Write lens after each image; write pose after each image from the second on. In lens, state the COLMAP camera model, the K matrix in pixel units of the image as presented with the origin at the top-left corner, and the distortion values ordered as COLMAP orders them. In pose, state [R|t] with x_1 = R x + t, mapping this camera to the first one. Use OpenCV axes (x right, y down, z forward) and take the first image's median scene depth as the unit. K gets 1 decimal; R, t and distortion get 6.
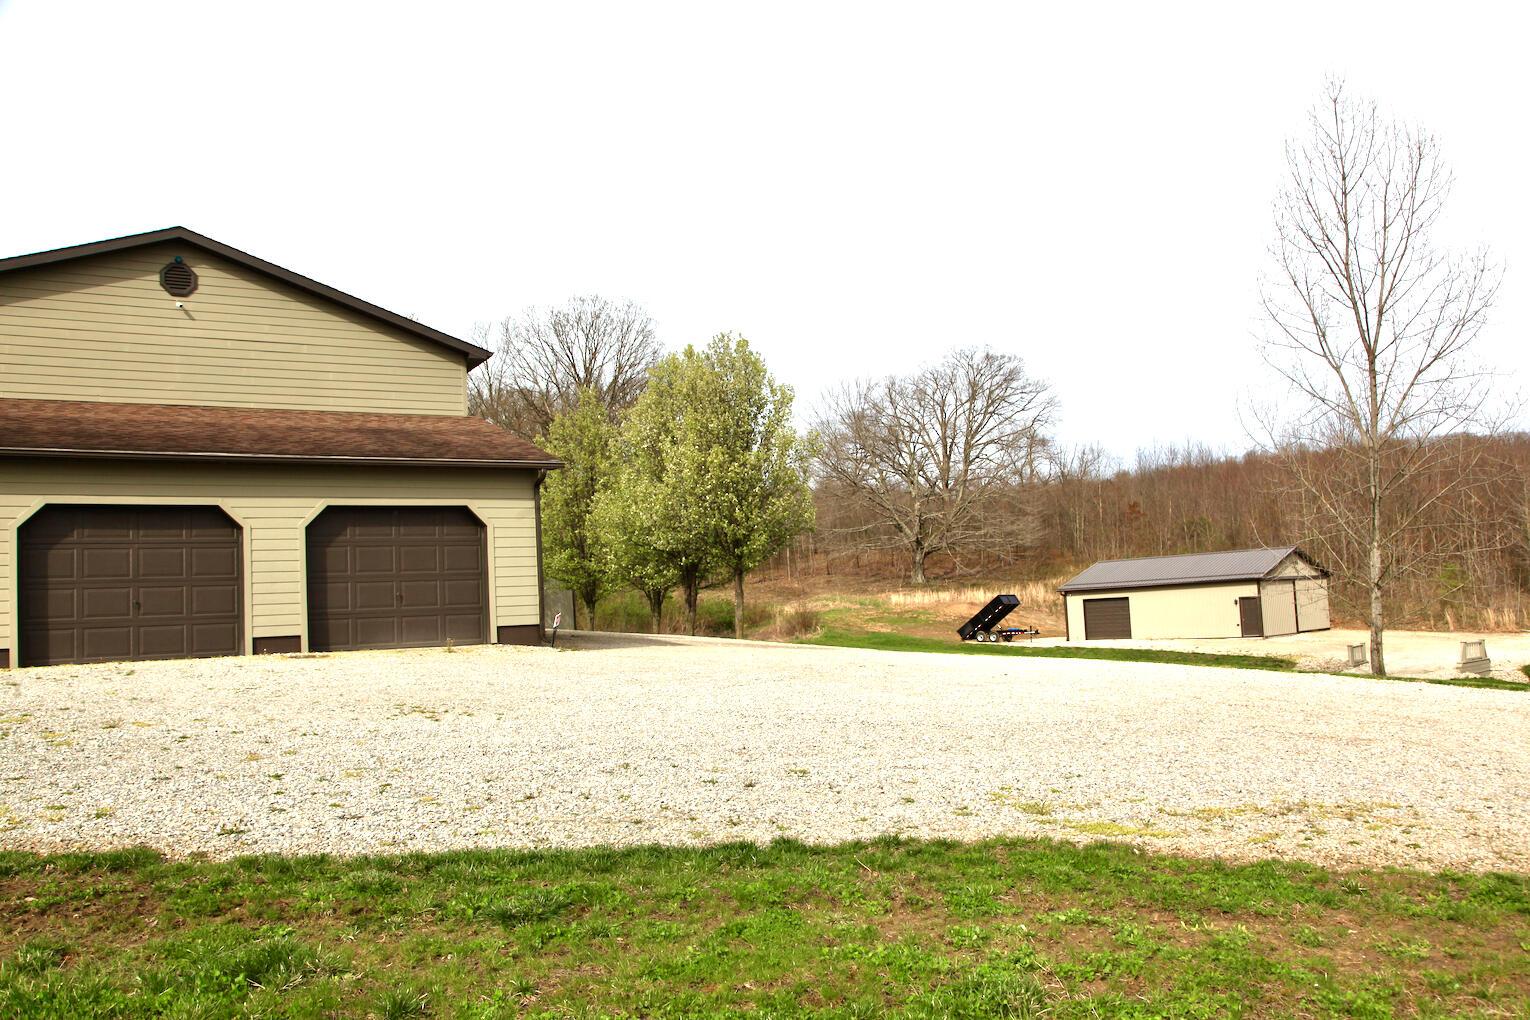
lens RADIAL K [[1171.3, 0, 765.0], [0, 1171.3, 510.0], [0, 0, 1]] dist [-0.040962, 0.004433]
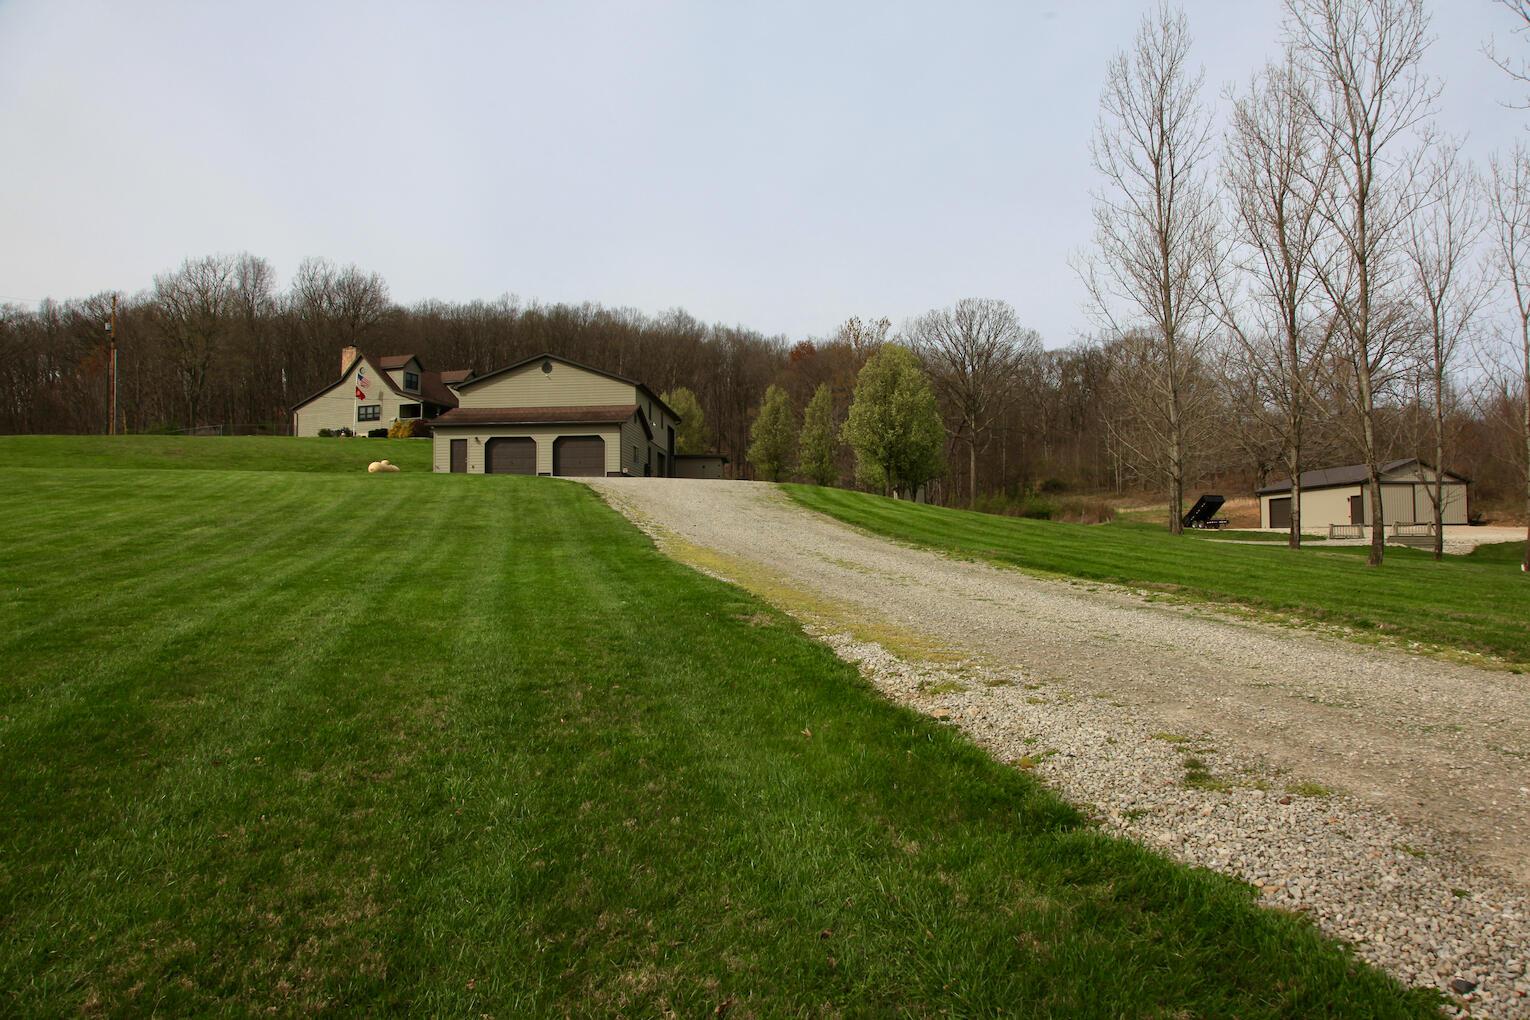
lens RADIAL K [[1029.1, 0, 765.0], [0, 1029.1, 510.0], [0, 0, 1]] dist [-0.071508, 0.000356]
pose [[0.824024, 0.017629, -0.566280, 0.837976], [0.017048, 0.998292, 0.055885, 0.025479], [0.566298, -0.055705, 0.822316, -0.531343]]
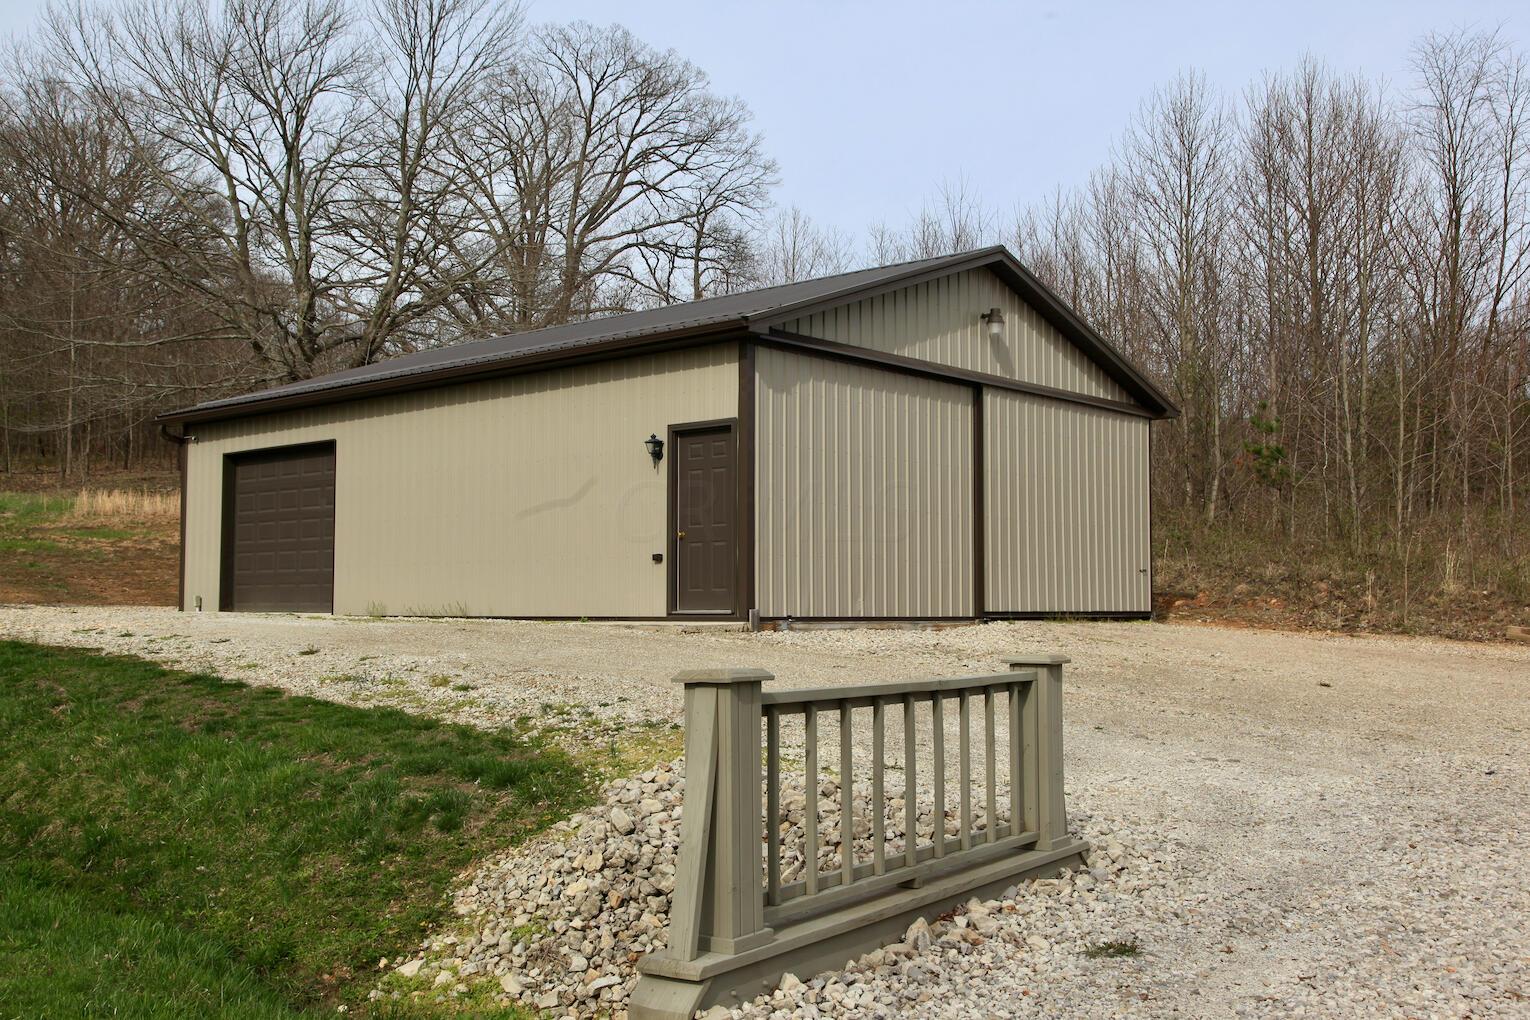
lens RADIAL K [[1515.7, 0, 765.0], [0, 1515.7, 510.0], [0, 0, 1]] dist [0.009045, 0.005830]
pose [[0.994881, 0.056713, 0.083640, 0.666855], [-0.058341, 0.998149, 0.017155, 0.139839], [-0.082512, -0.021947, 0.996348, 1.204898]]
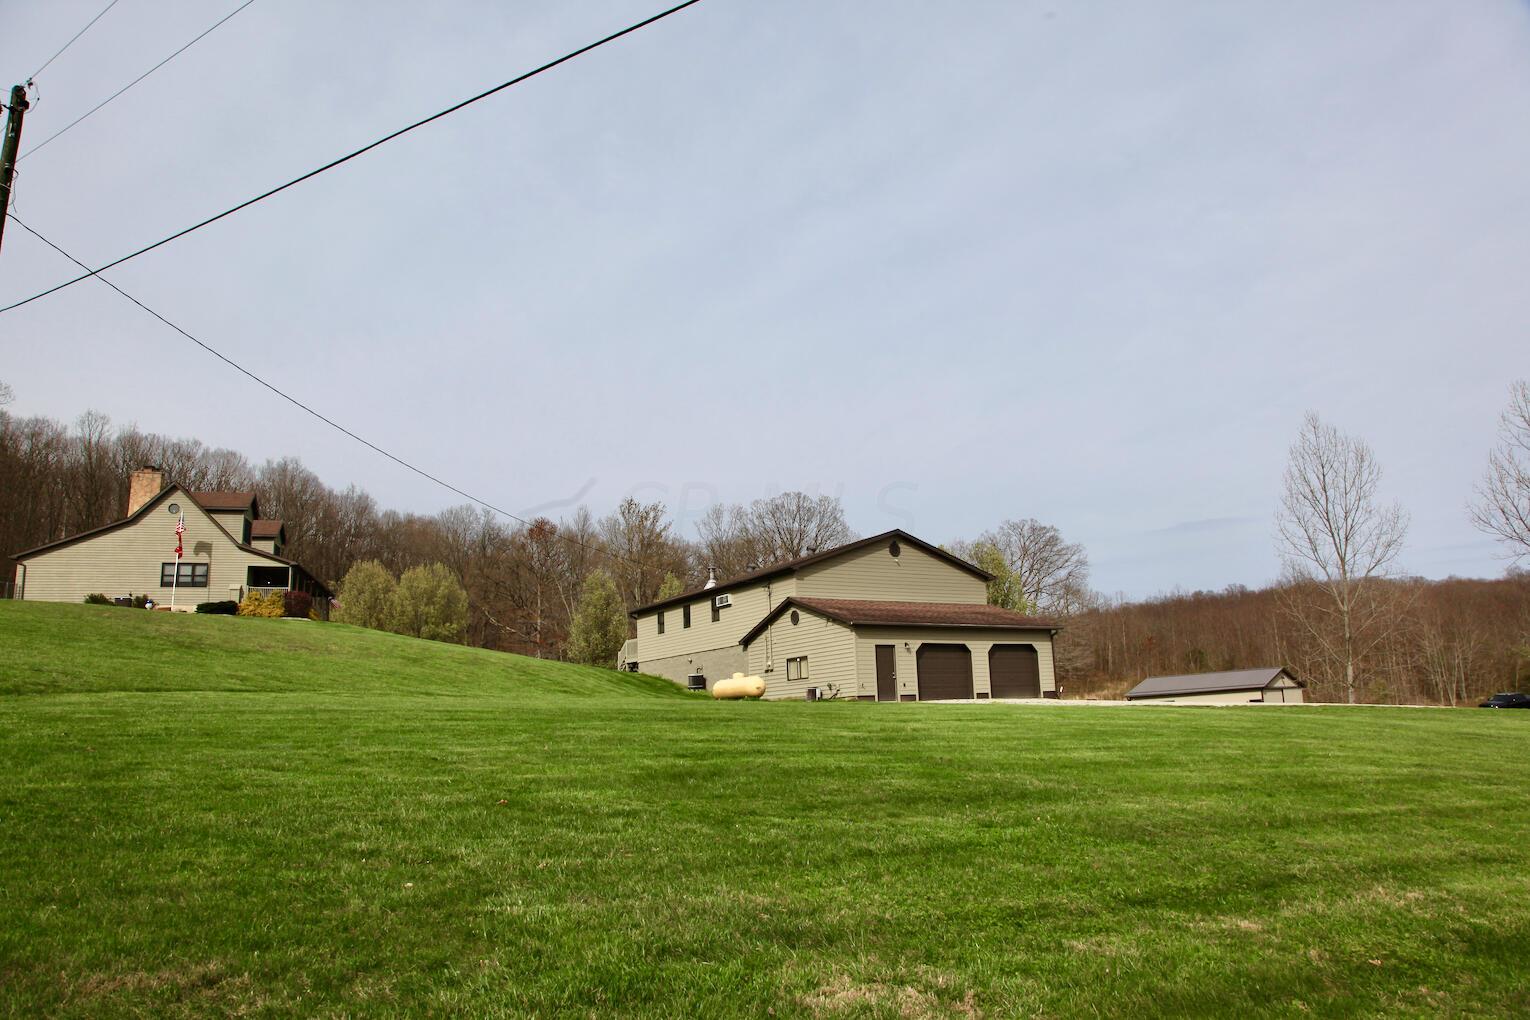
lens RADIAL K [[1029.1, 0, 765.0], [0, 1029.1, 510.0], [0, 0, 1]] dist [-0.071508, 0.000356]
pose [[0.999920, 0.012627, 0.000675, -0.401903], [-0.012450, 0.992454, -0.121984, -0.006725], [-0.002210, 0.121965, 0.992532, -0.605302]]
